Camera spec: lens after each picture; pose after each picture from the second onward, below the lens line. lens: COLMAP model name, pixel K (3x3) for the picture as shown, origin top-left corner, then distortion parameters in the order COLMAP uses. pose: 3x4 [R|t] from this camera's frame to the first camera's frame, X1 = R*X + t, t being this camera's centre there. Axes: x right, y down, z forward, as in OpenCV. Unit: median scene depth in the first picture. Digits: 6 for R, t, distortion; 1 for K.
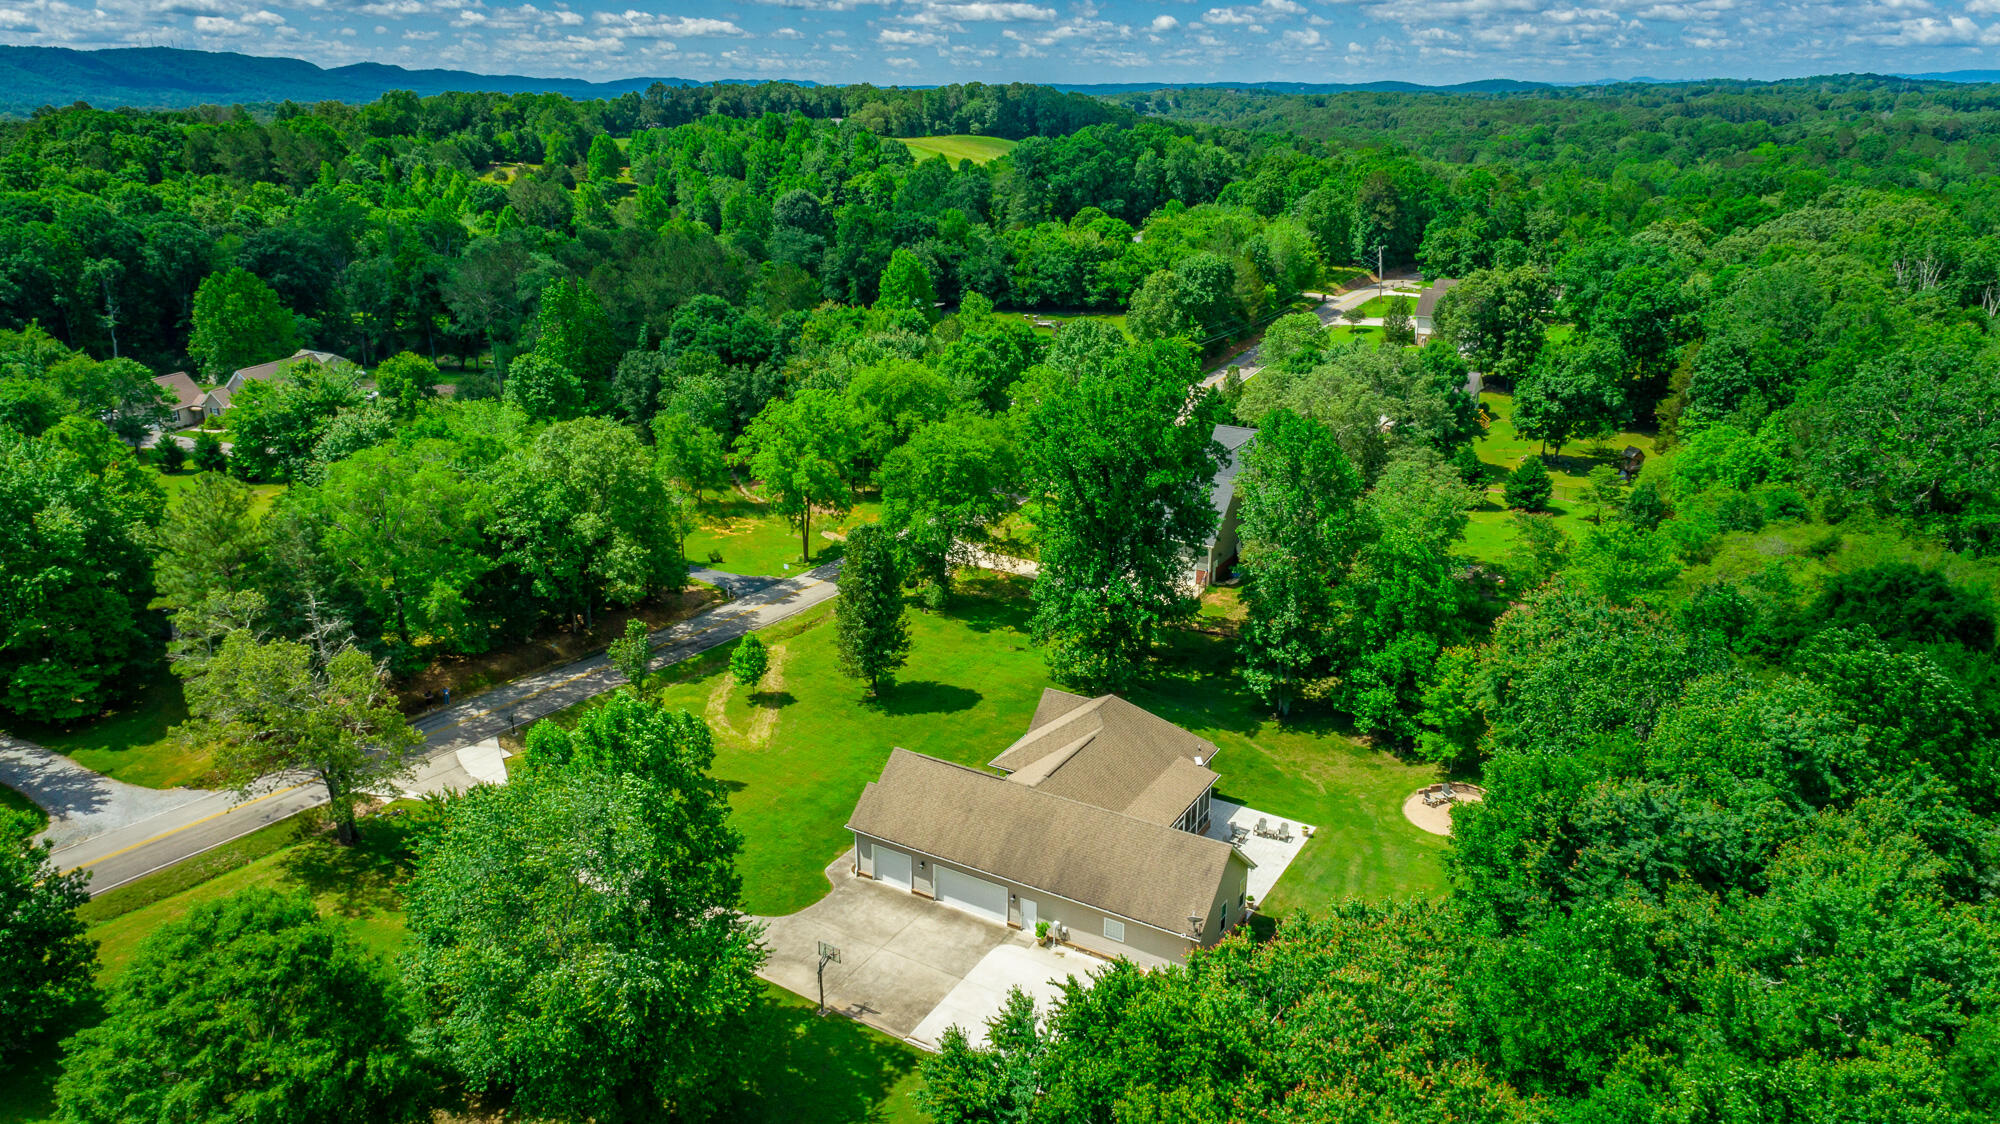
lens RADIAL K [[1336.6, 0, 1003.9], [0, 1336.6, 597.6], [0, 0, 1]] dist [-0.015339, 0.012198]
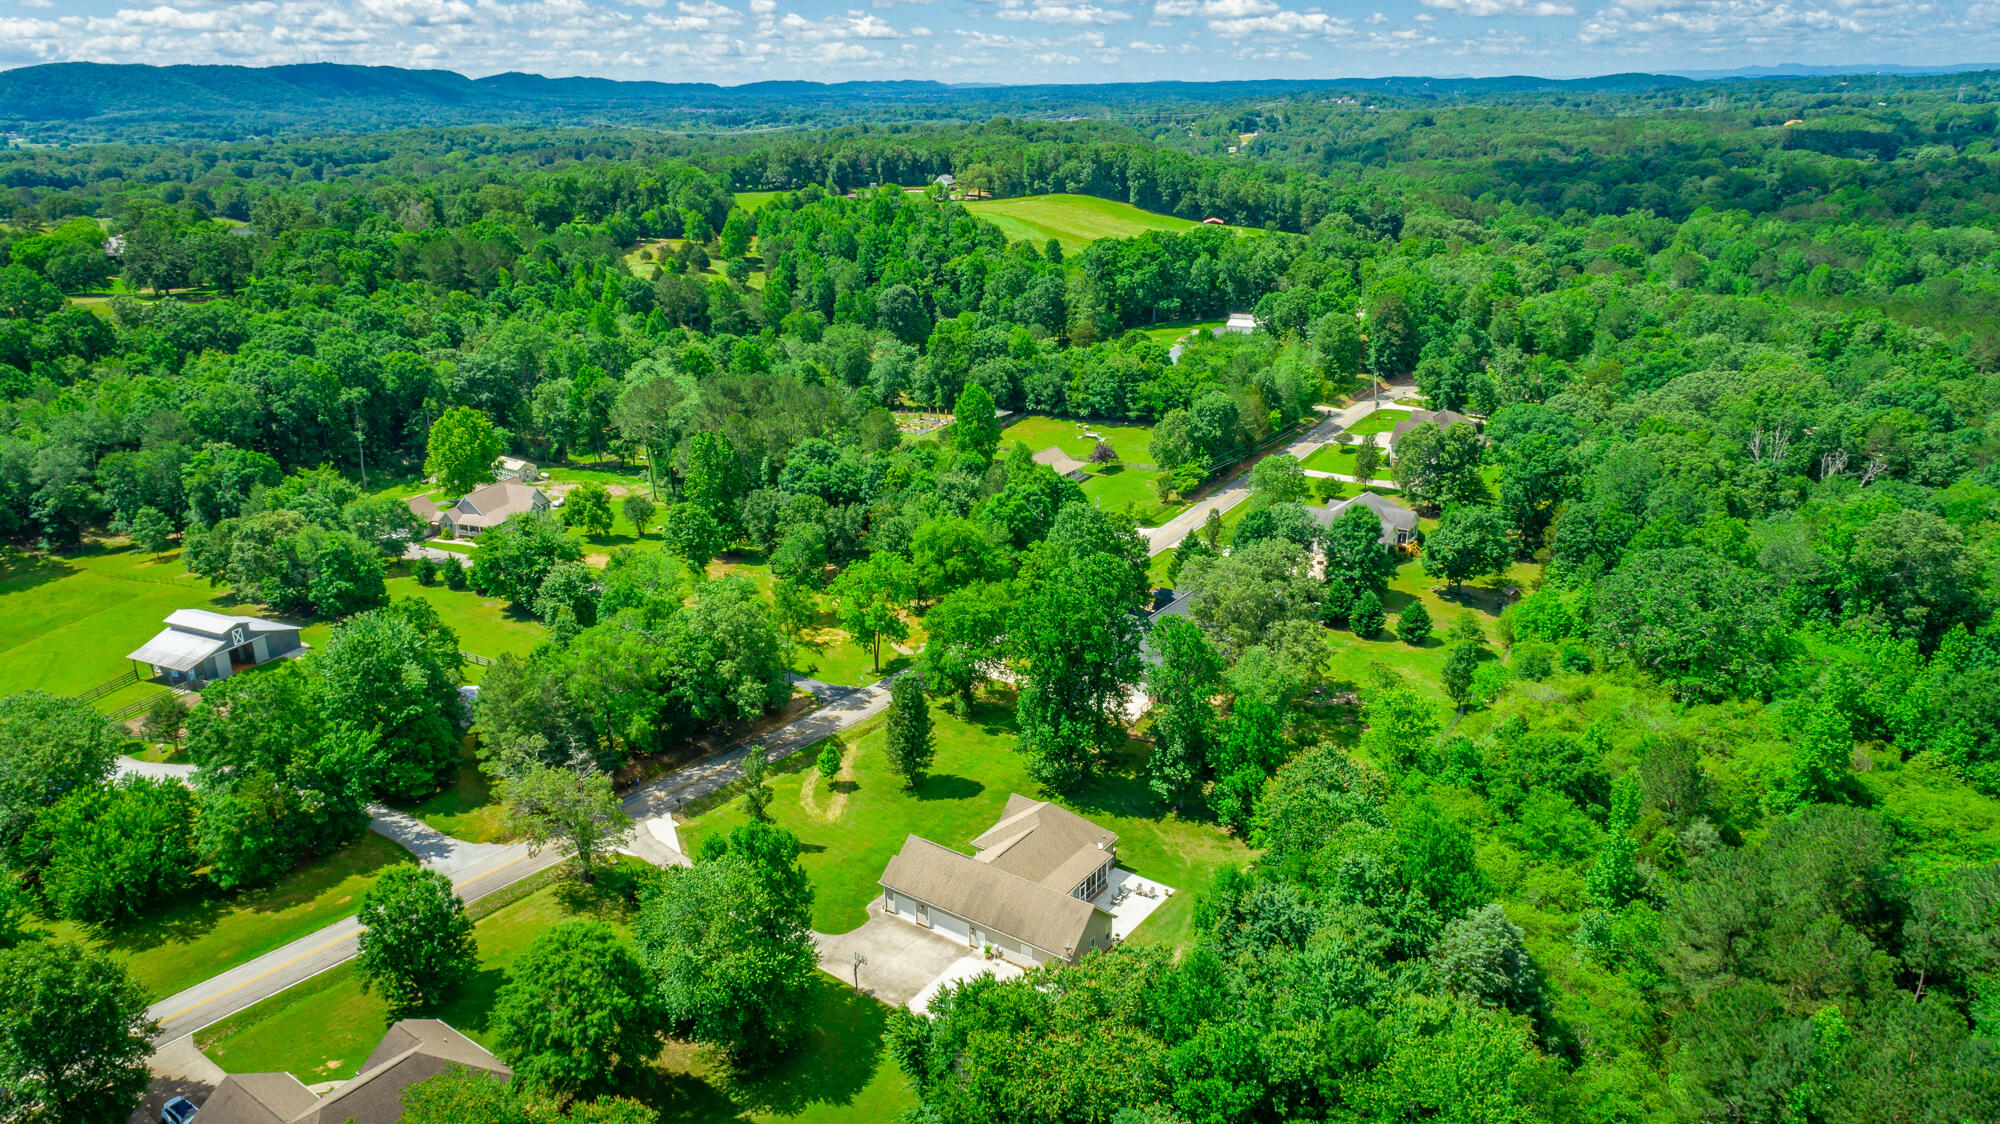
lens RADIAL K [[1336.6, 0, 995.8], [0, 1336.6, 564.9], [0, 0, 1]] dist [-0.015339, 0.012198]
pose [[0.995866, 0.013436, -0.089836, 0.090526], [-0.015593, 0.999606, -0.023359, -0.098726], [0.089486, 0.024663, 0.995683, -0.345763]]
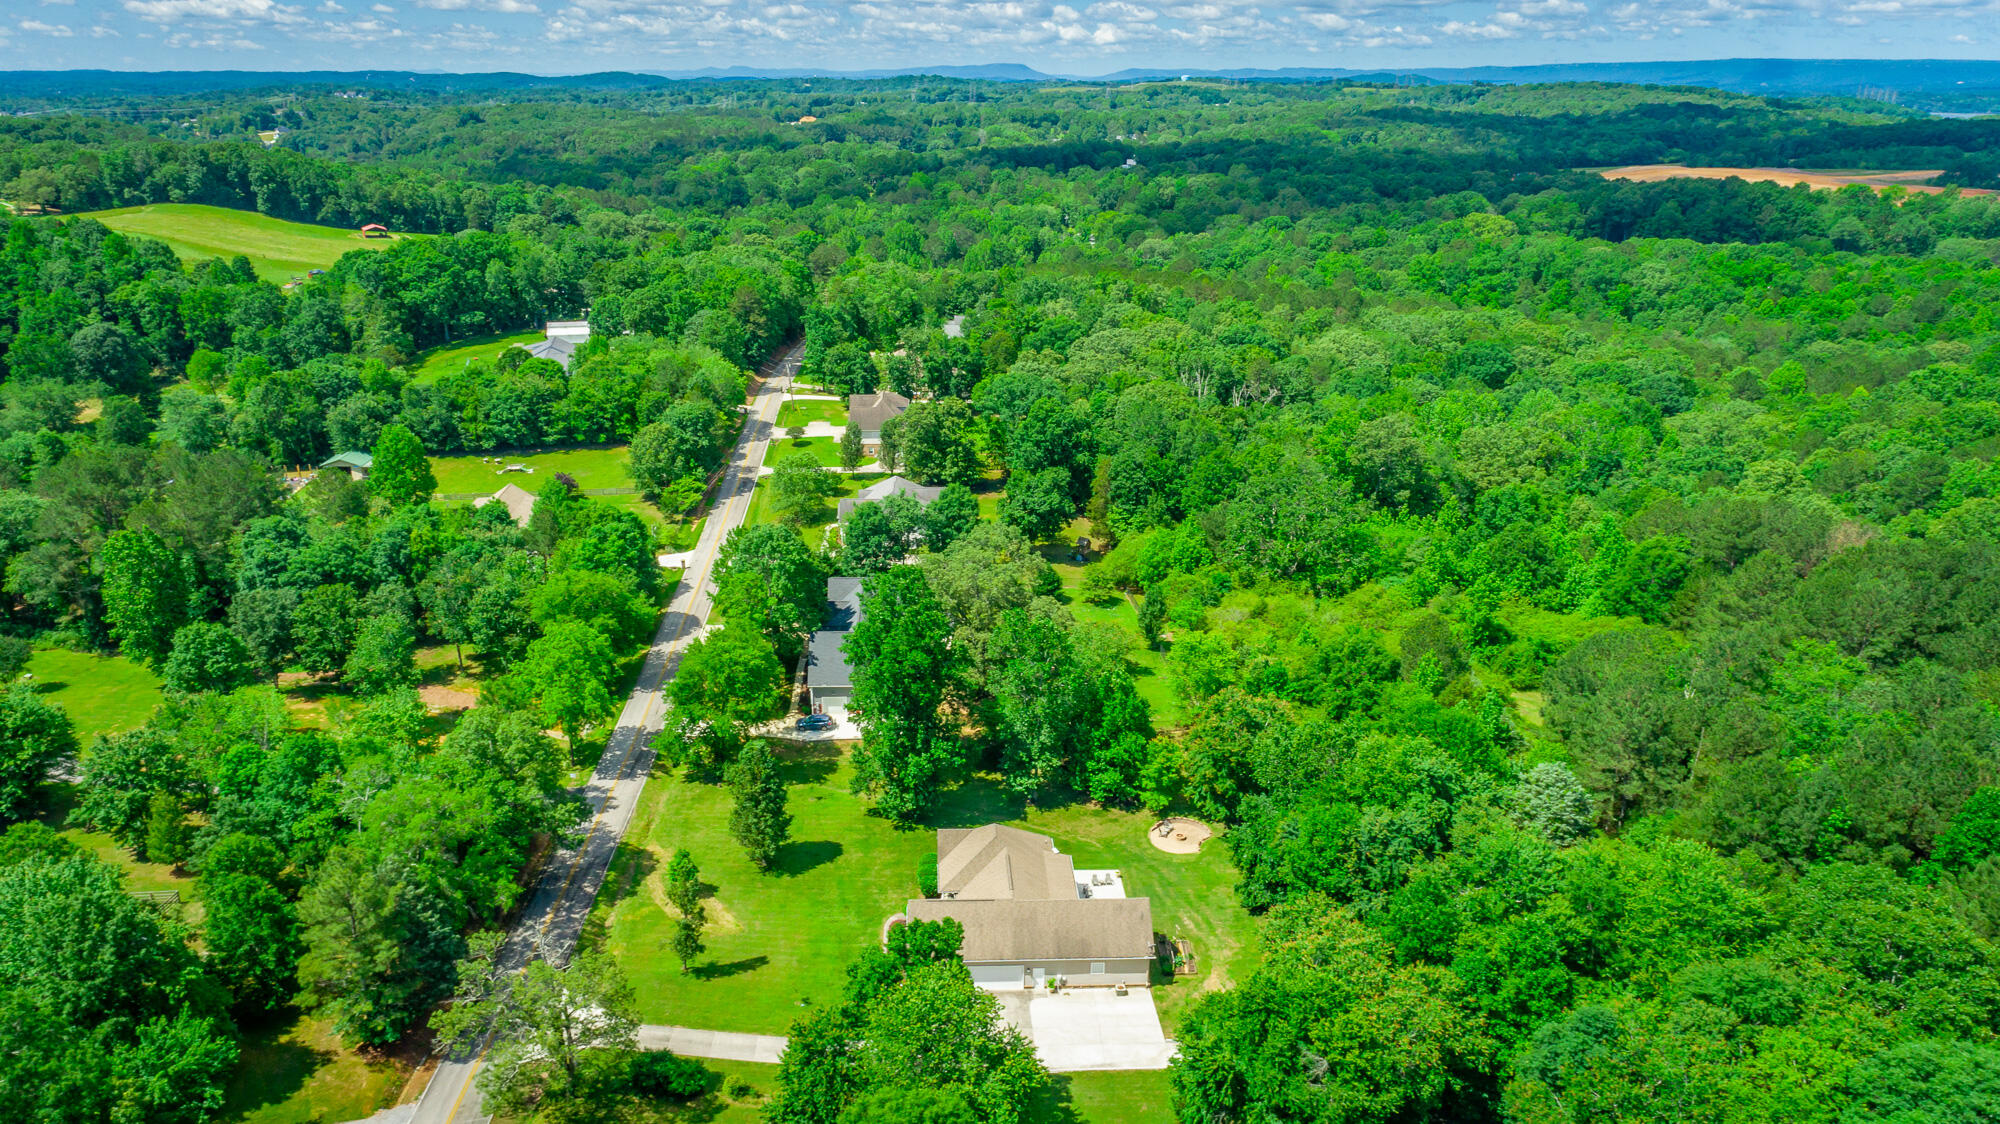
lens RADIAL K [[1336.6, 0, 955.9], [0, 1336.6, 628.4], [0, 0, 1]] dist [-0.015339, 0.012198]
pose [[0.845447, -0.201759, 0.494482, -0.384782], [0.189232, 0.978994, 0.075908, -0.156486], [-0.499410, 0.029396, 0.865867, -0.177824]]
